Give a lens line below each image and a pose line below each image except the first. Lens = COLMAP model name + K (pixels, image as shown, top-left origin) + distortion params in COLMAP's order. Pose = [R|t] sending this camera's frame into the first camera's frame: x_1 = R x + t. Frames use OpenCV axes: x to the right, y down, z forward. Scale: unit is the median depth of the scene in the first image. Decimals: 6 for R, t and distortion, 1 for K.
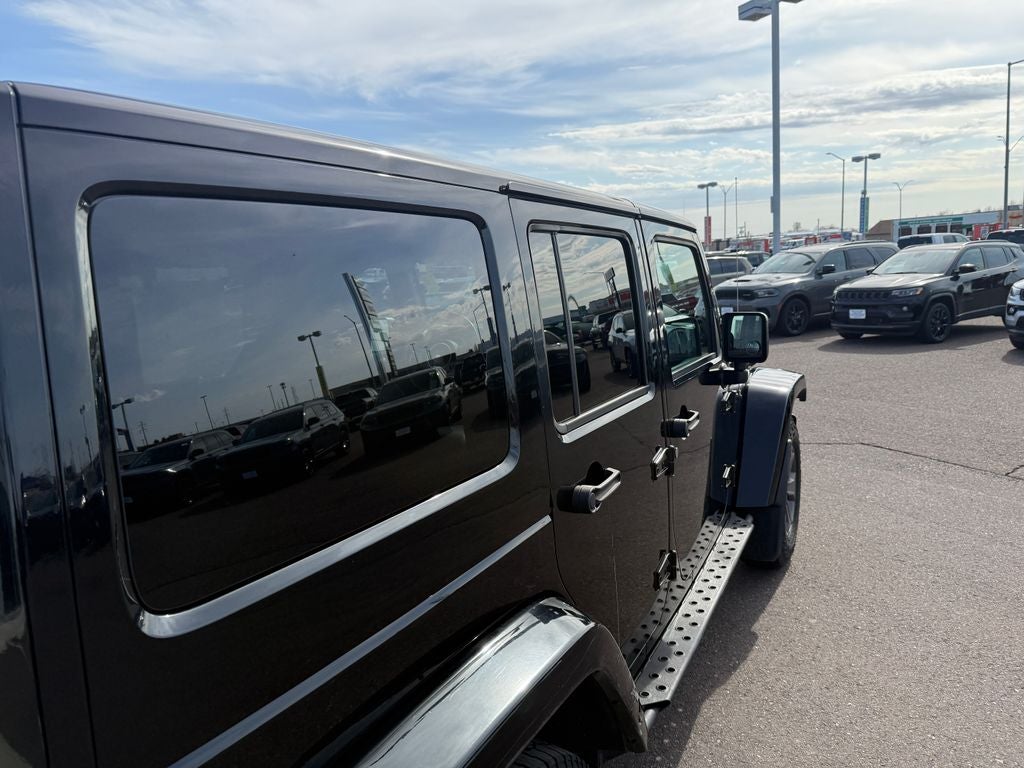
lens RADIAL K [[728.3, 0, 513.2], [0, 728.3, 388.6], [0, 0, 1]] dist [0.140133, -0.165810]
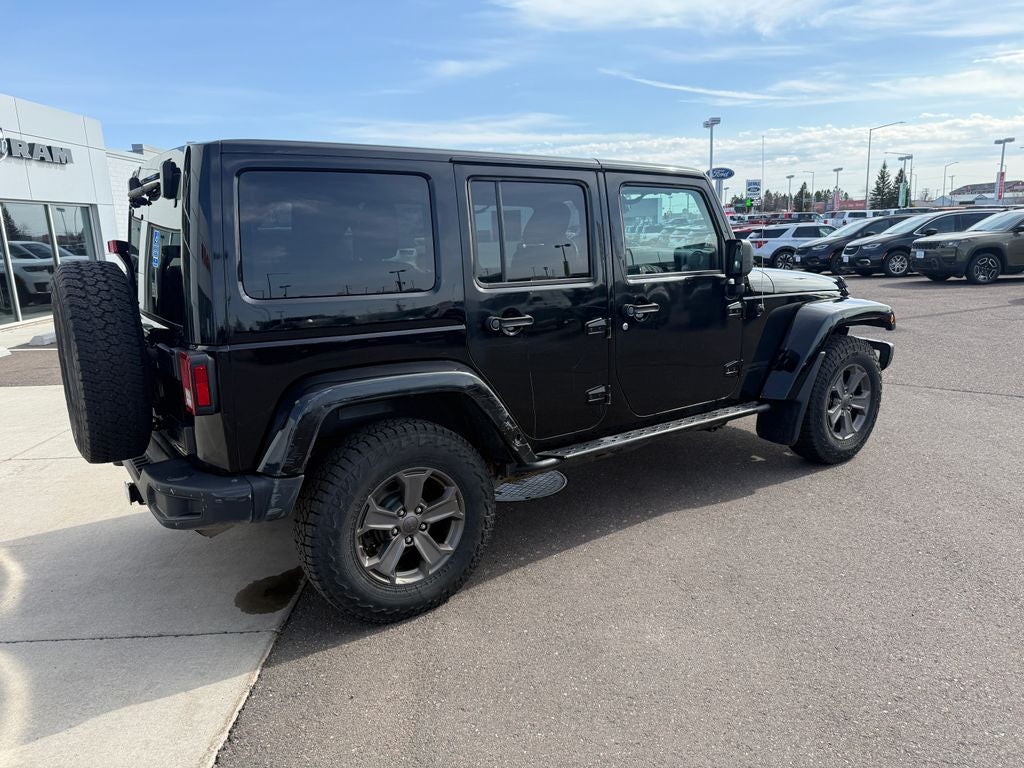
lens RADIAL K [[725.2, 0, 512.0], [0, 725.2, 384.0], [0, 0, 1]] dist [0.051269, -0.050011]
pose [[0.891192, 0.119580, -0.437582, 0.256074], [-0.090664, 0.992120, 0.086472, 0.035698], [0.444475, -0.037390, 0.895011, -0.174647]]
